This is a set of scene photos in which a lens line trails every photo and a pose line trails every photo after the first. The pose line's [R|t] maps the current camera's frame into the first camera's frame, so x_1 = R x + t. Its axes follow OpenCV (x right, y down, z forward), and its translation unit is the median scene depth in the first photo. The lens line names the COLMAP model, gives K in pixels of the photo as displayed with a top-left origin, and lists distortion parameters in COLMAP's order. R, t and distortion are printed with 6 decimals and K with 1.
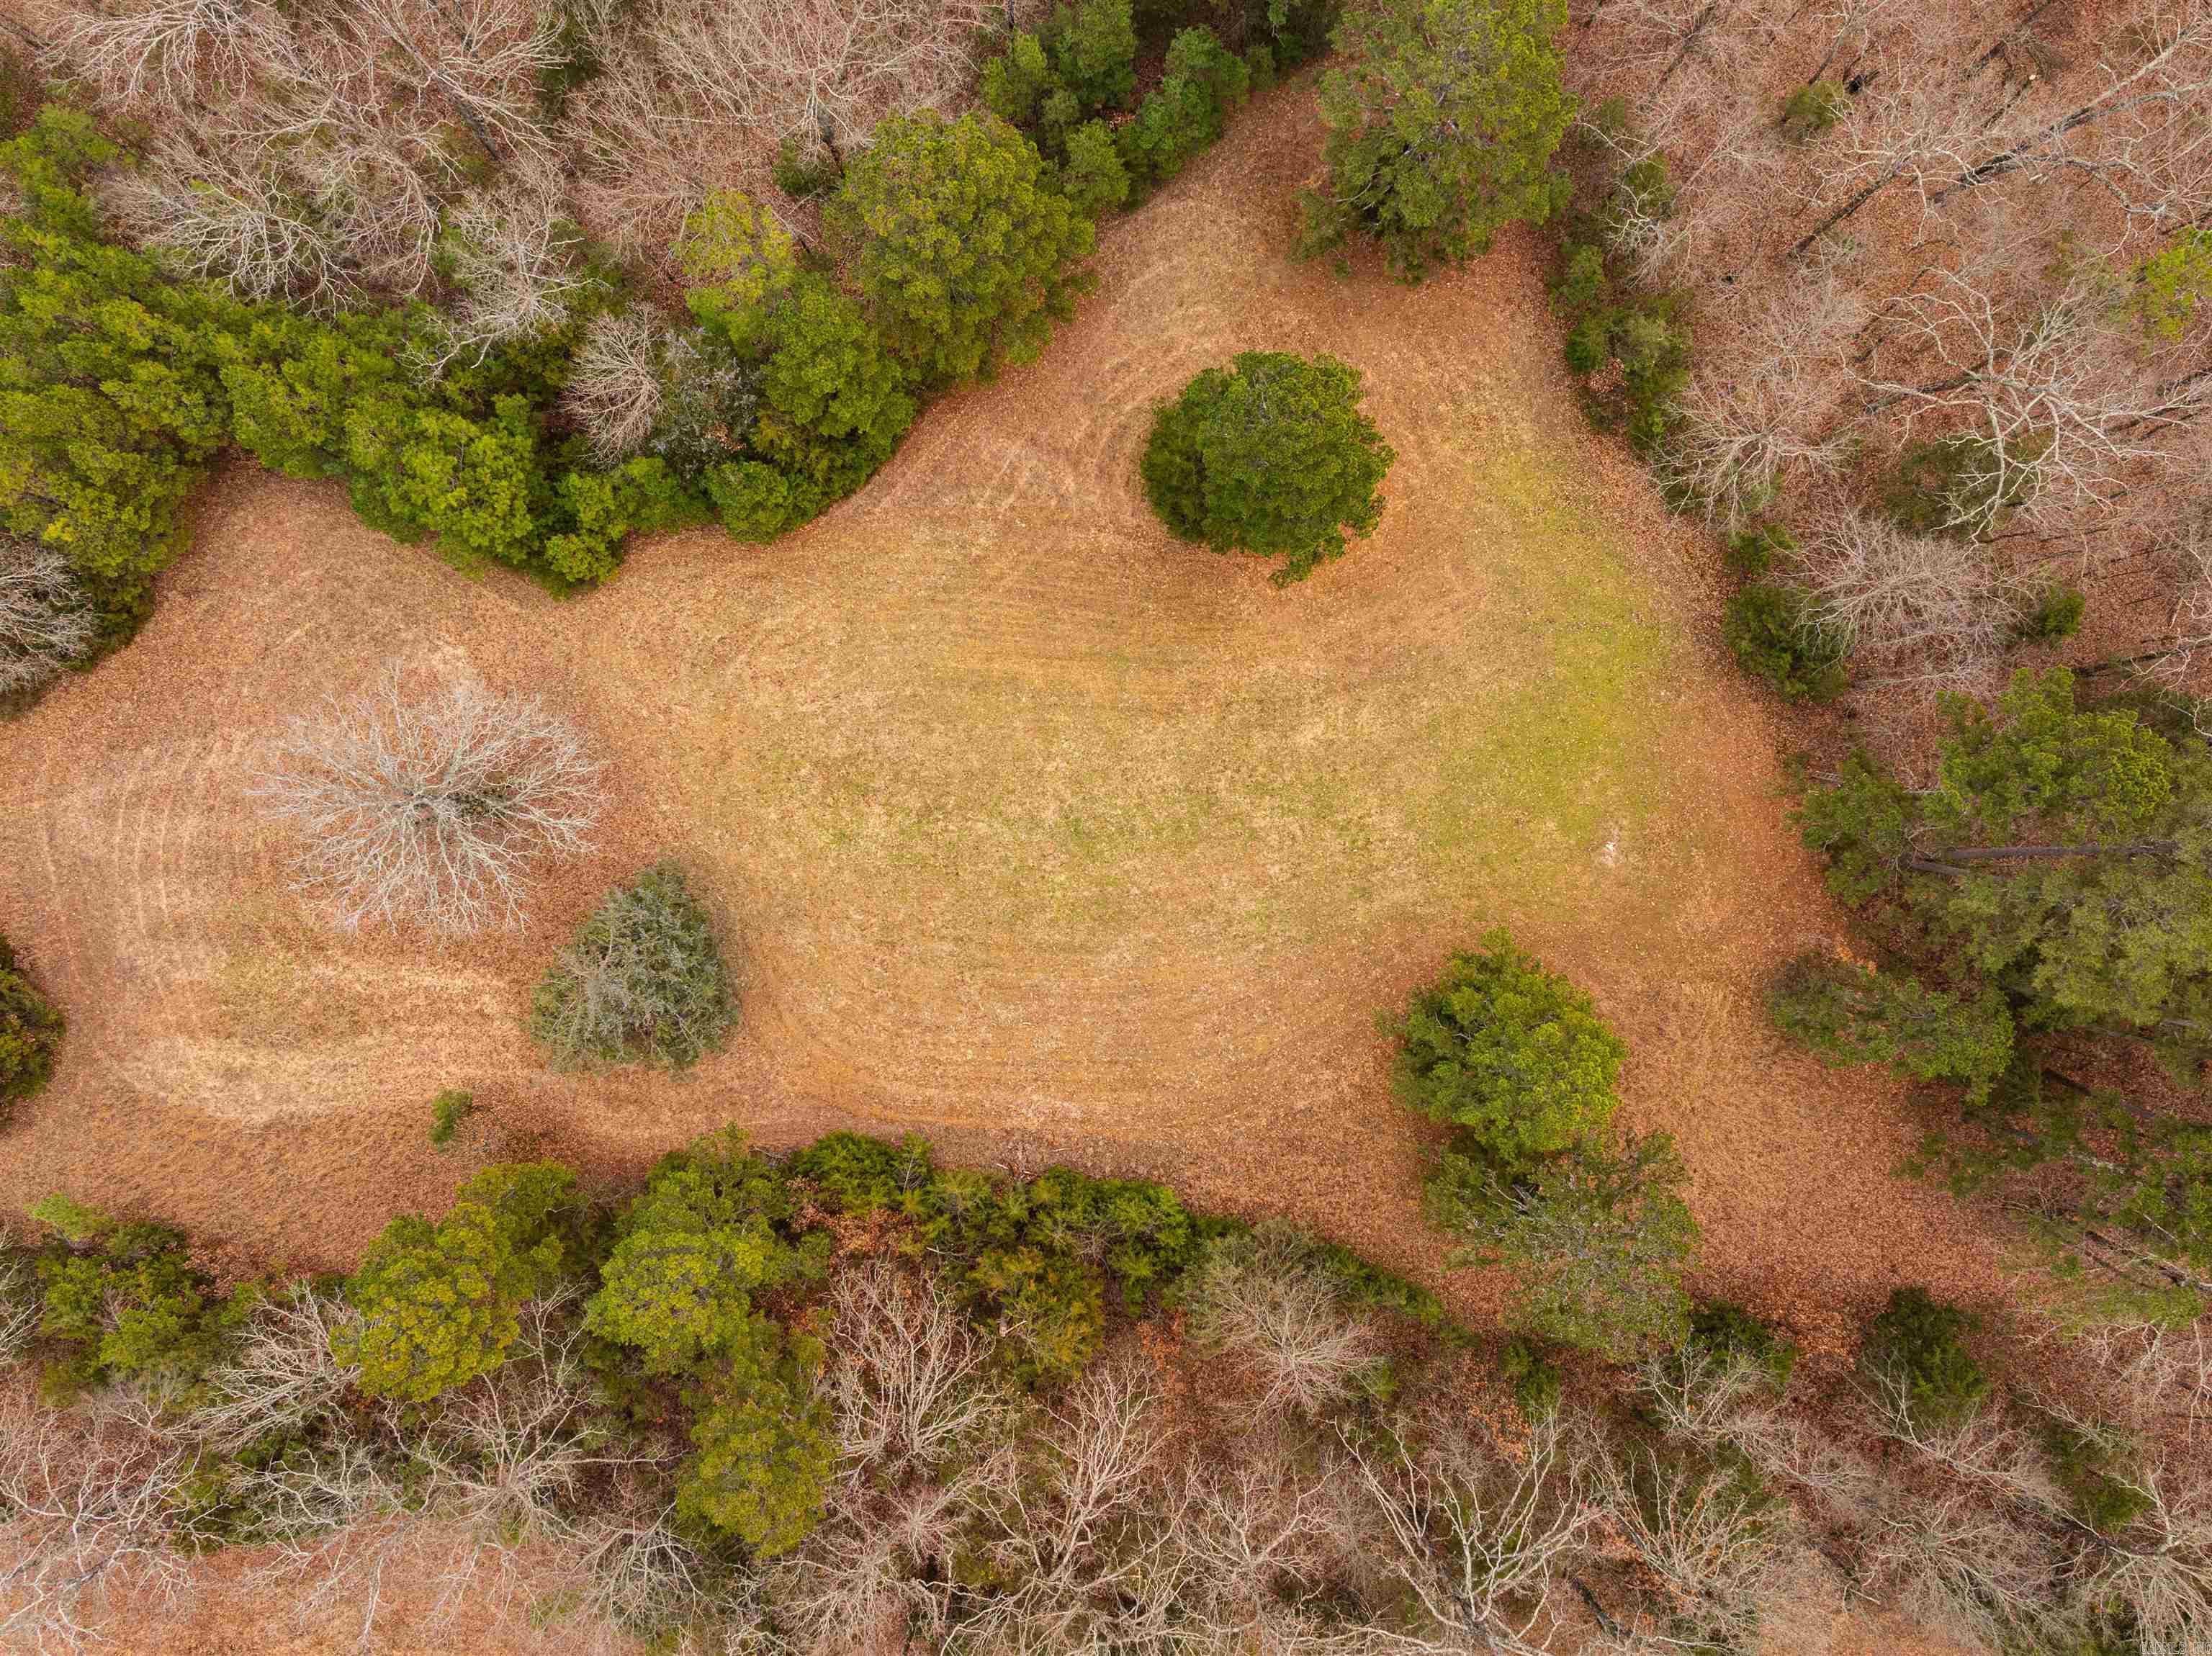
lens RADIAL K [[1576.3, 0, 1098.6], [0, 1576.3, 821.8], [0, 0, 1]] dist [-0.021921, 0.015012]
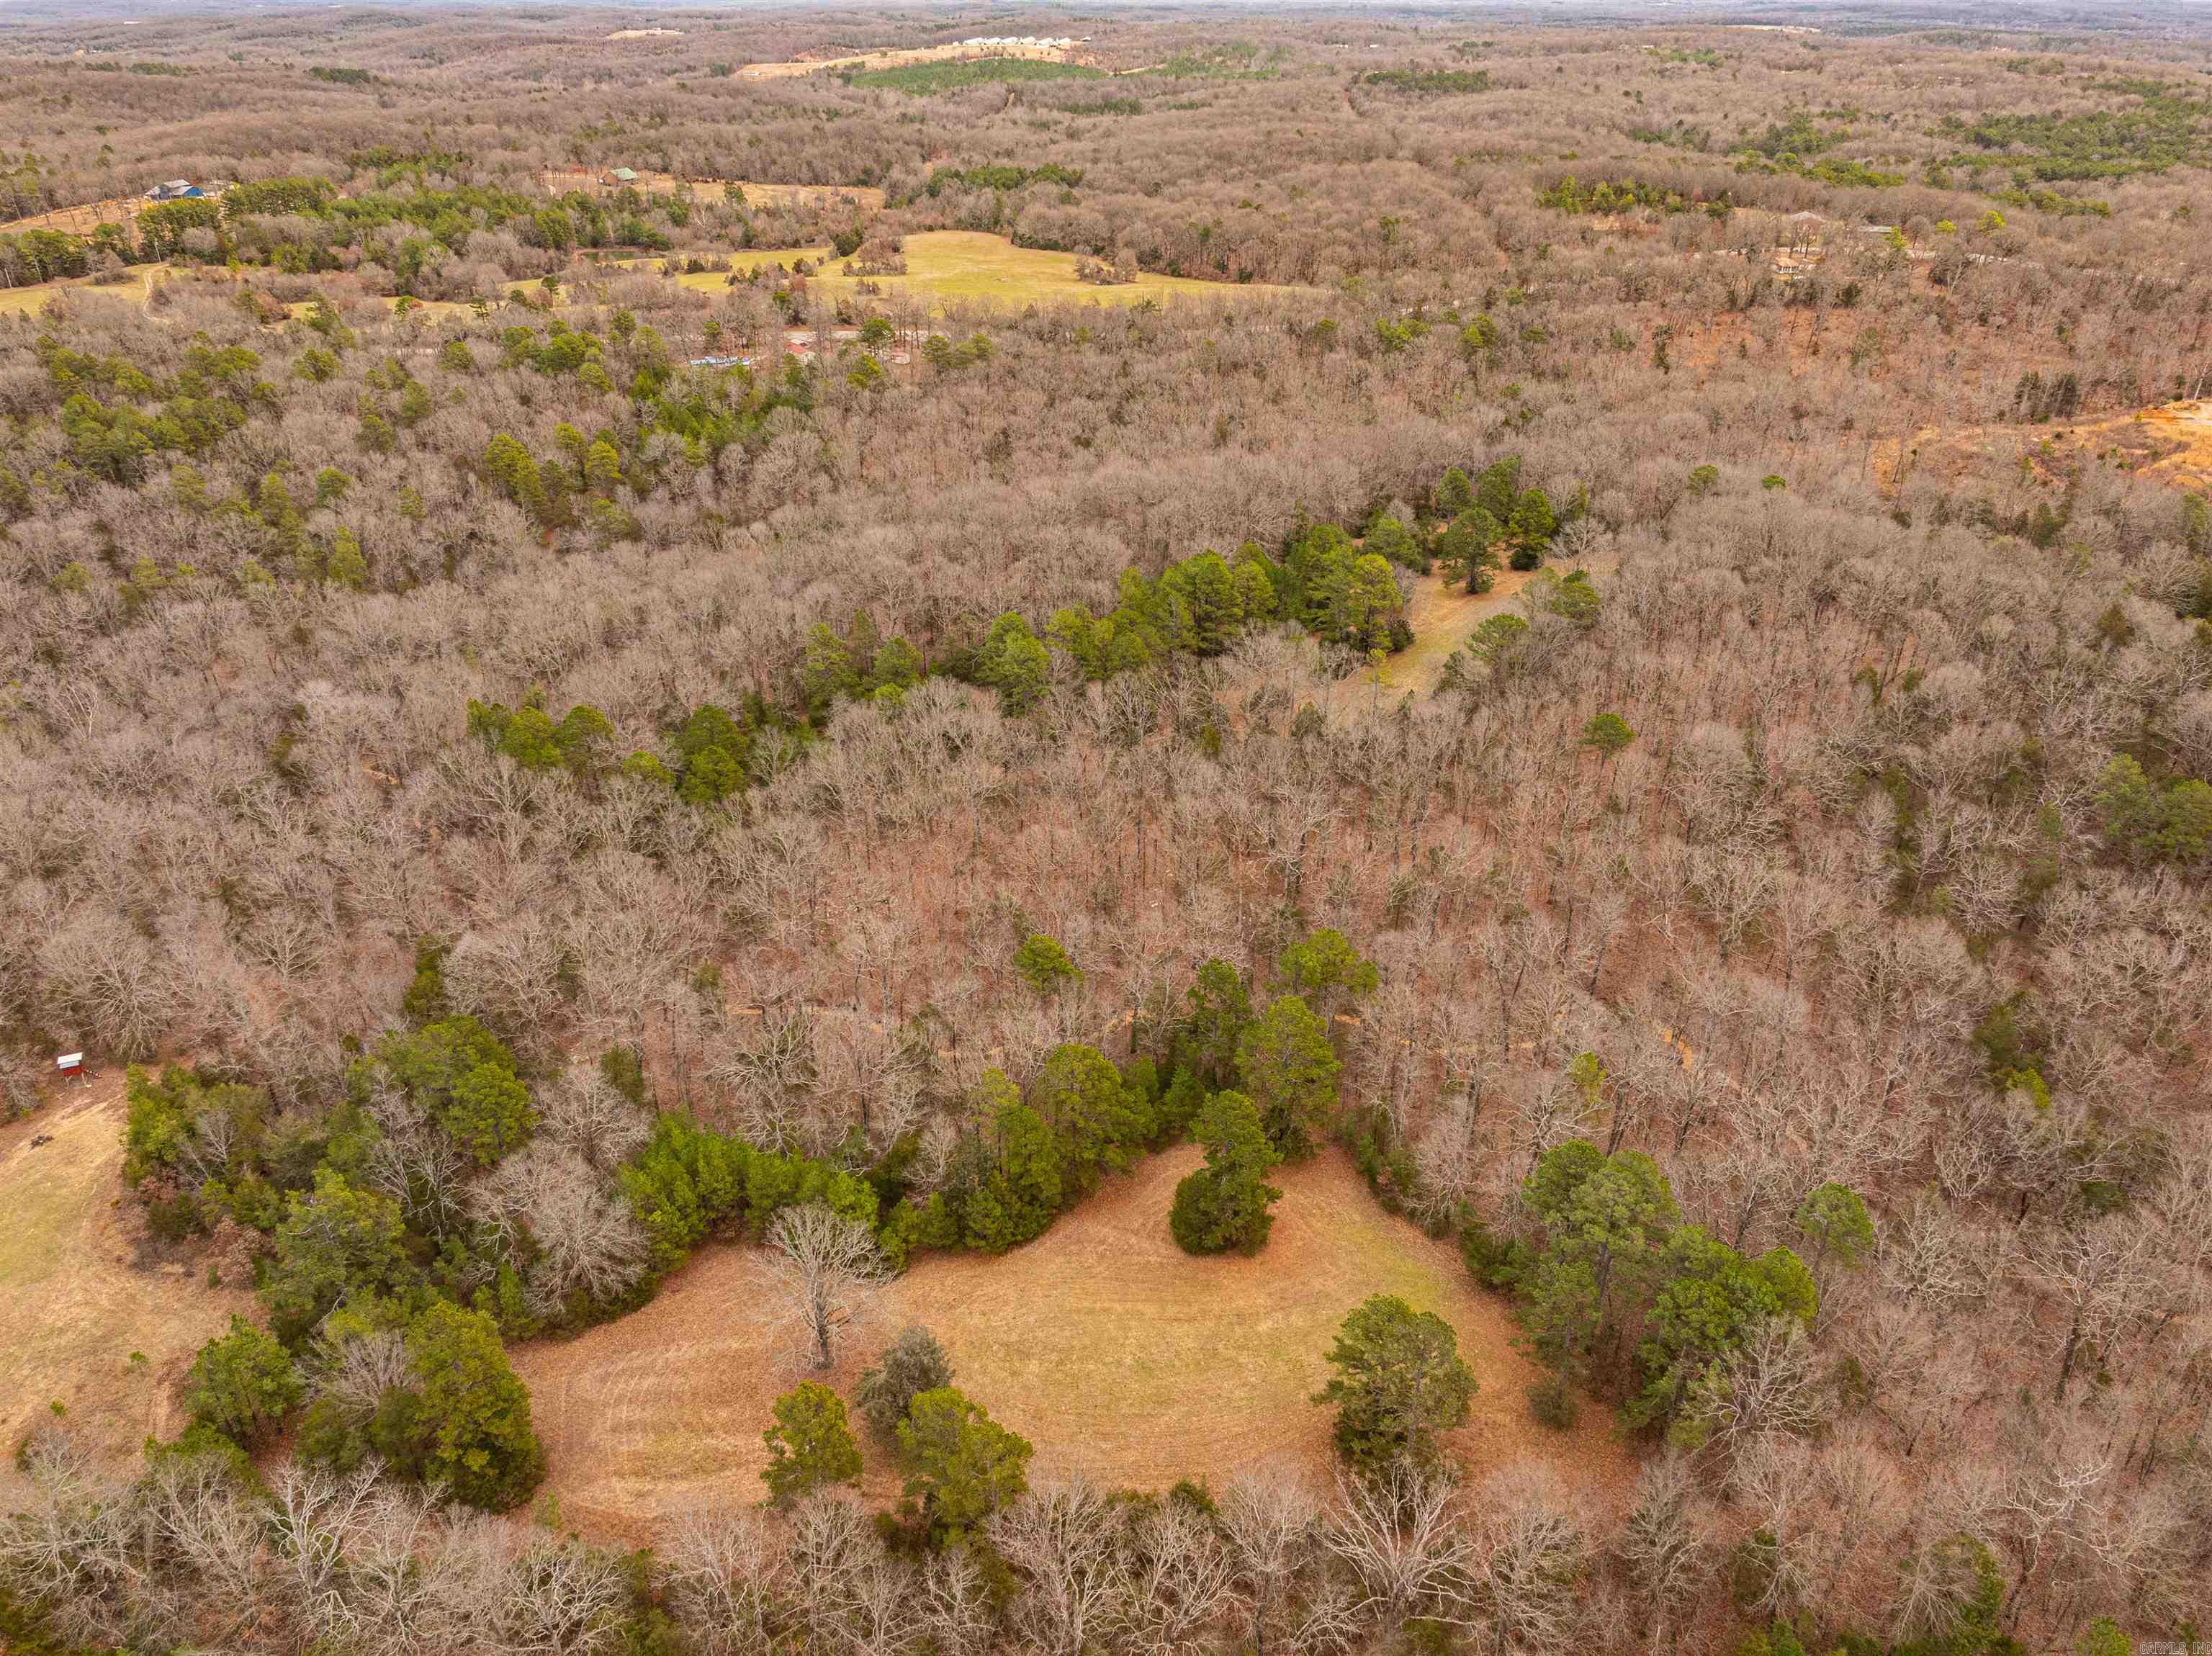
lens RADIAL K [[1576.3, 0, 1103.6], [0, 1576.3, 827.8], [0, 0, 1]] dist [-0.021921, 0.015012]
pose [[0.999960, -0.007155, 0.005294, -0.064341], [0.008078, 0.479899, -0.877287, 1.296265], [0.003736, 0.877295, 0.479937, -0.423724]]
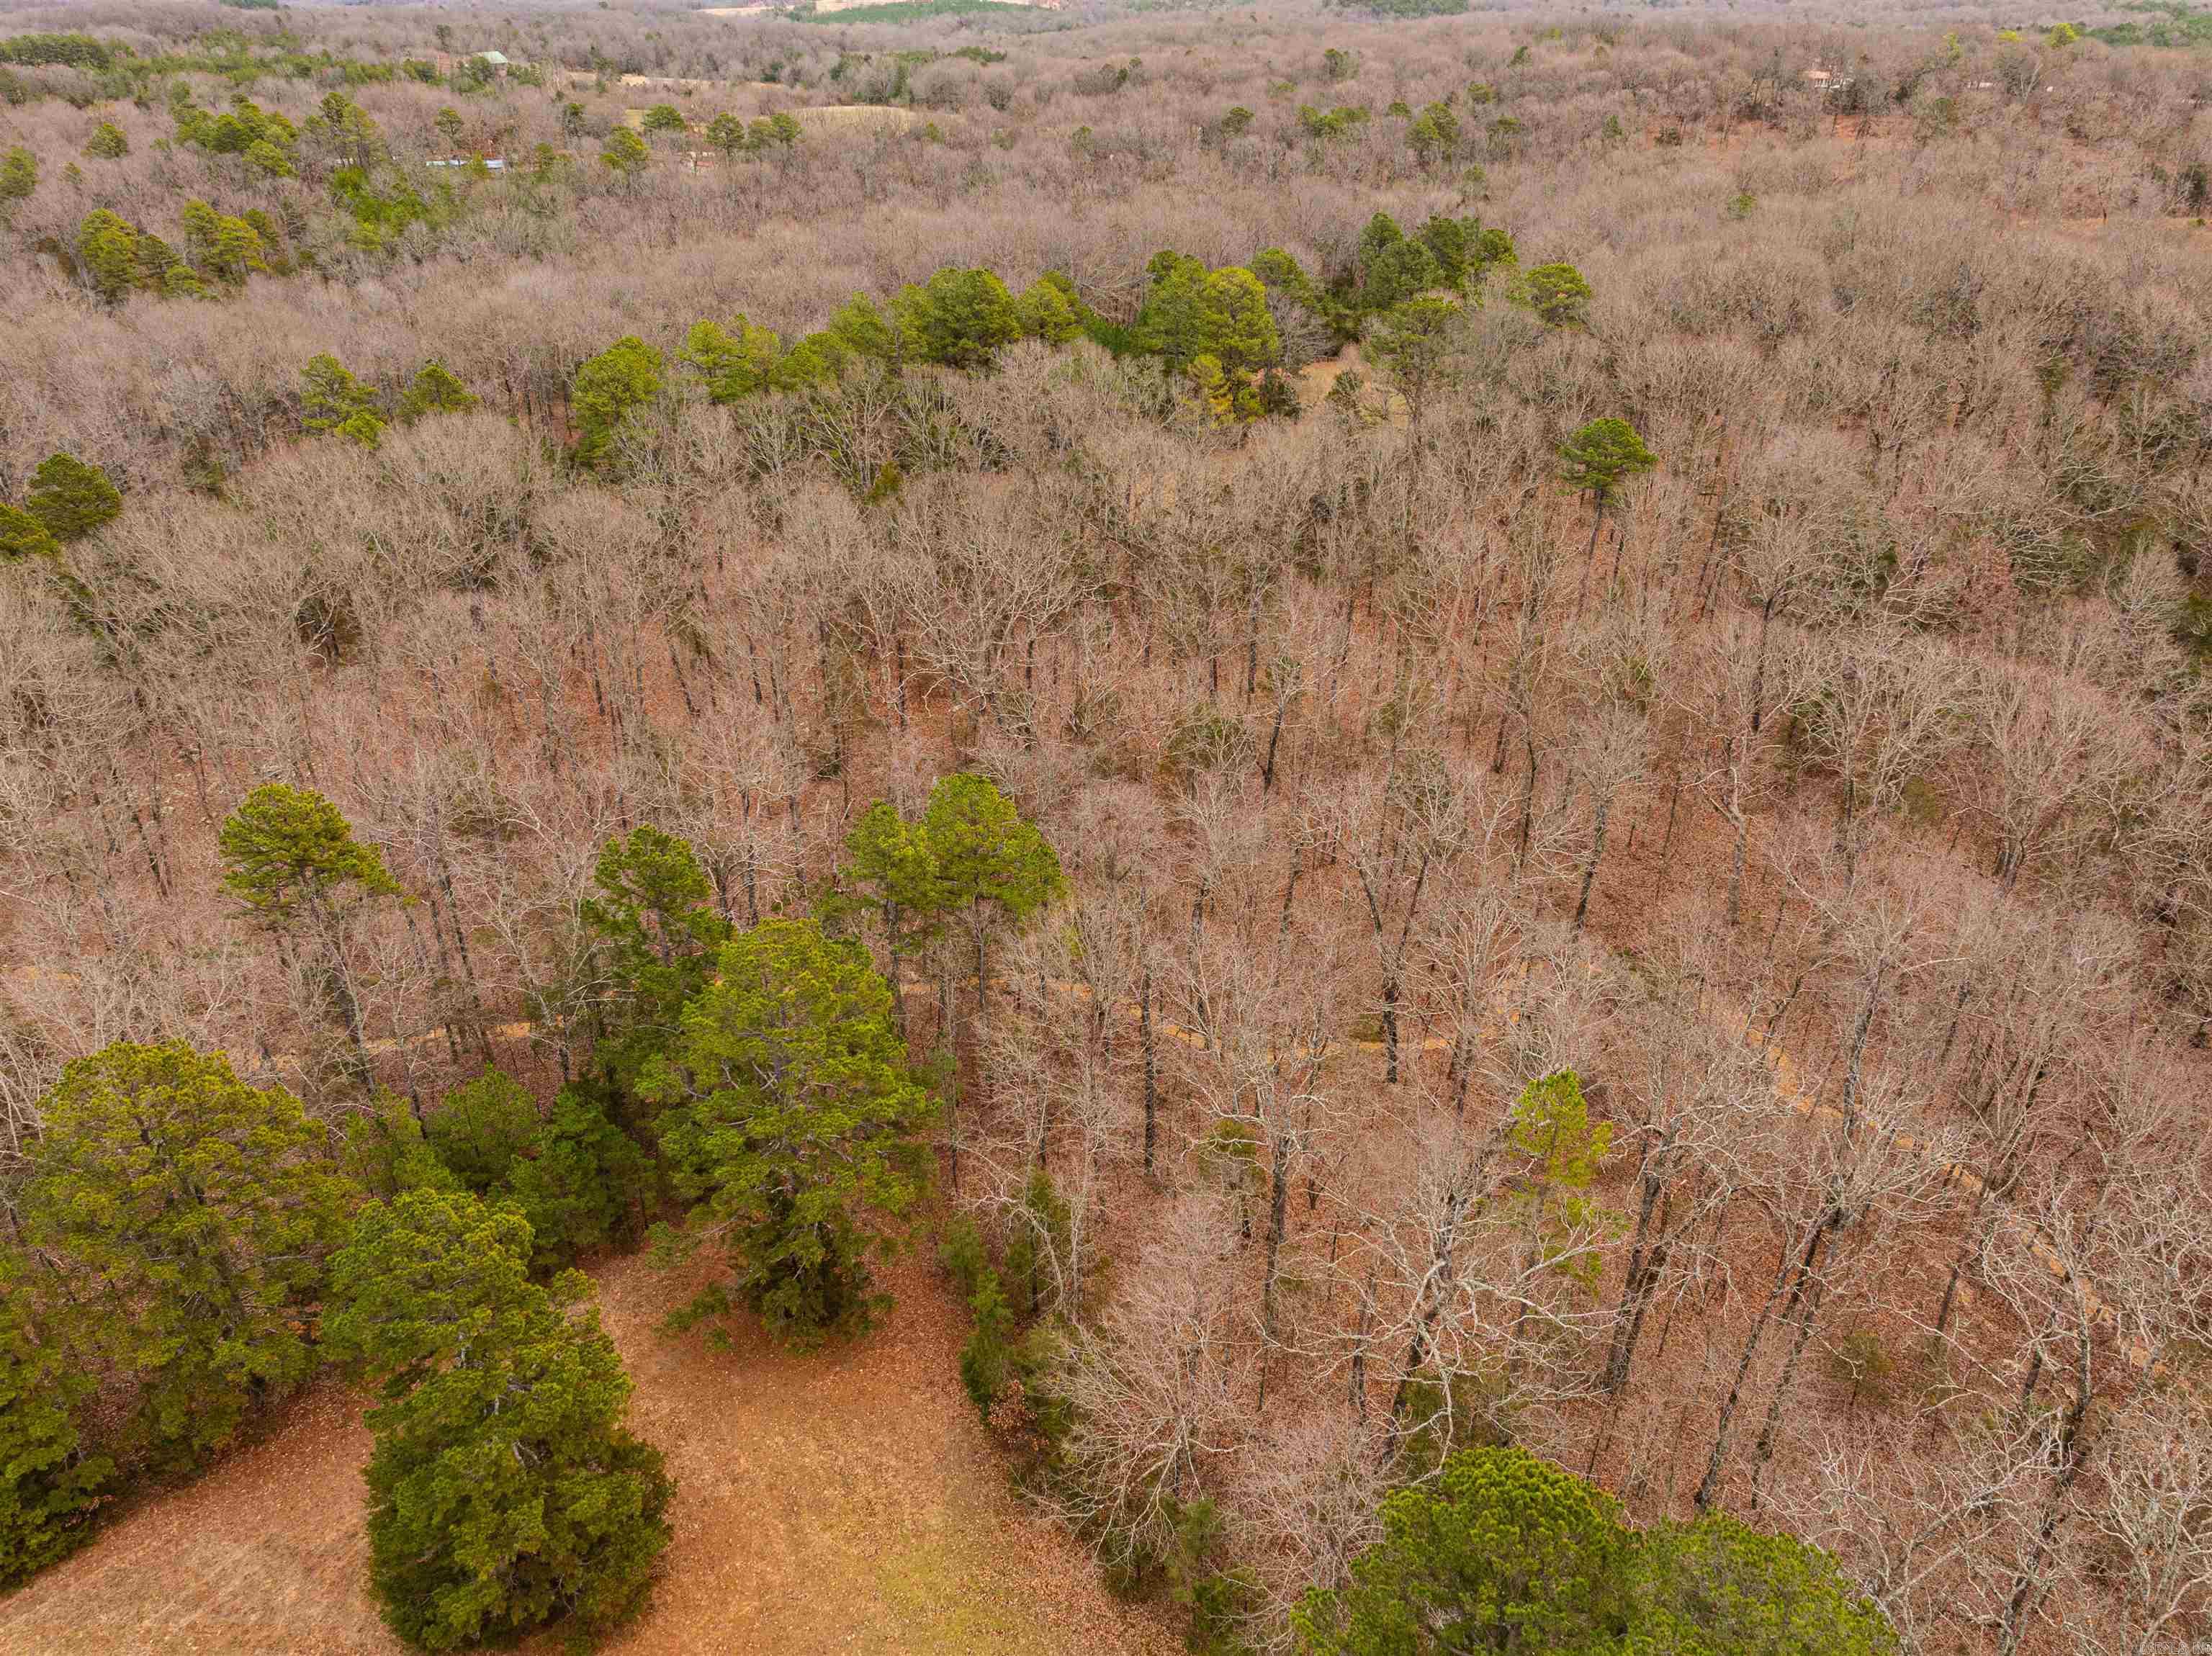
lens RADIAL K [[1576.3, 0, 1103.8], [0, 1576.3, 830.7], [0, 0, 1]] dist [-0.021921, 0.015012]
pose [[0.999874, -0.010590, 0.011790, 0.346627], [0.015459, 0.487925, -0.872748, 0.247155], [0.003489, 0.872821, 0.488028, 0.348713]]
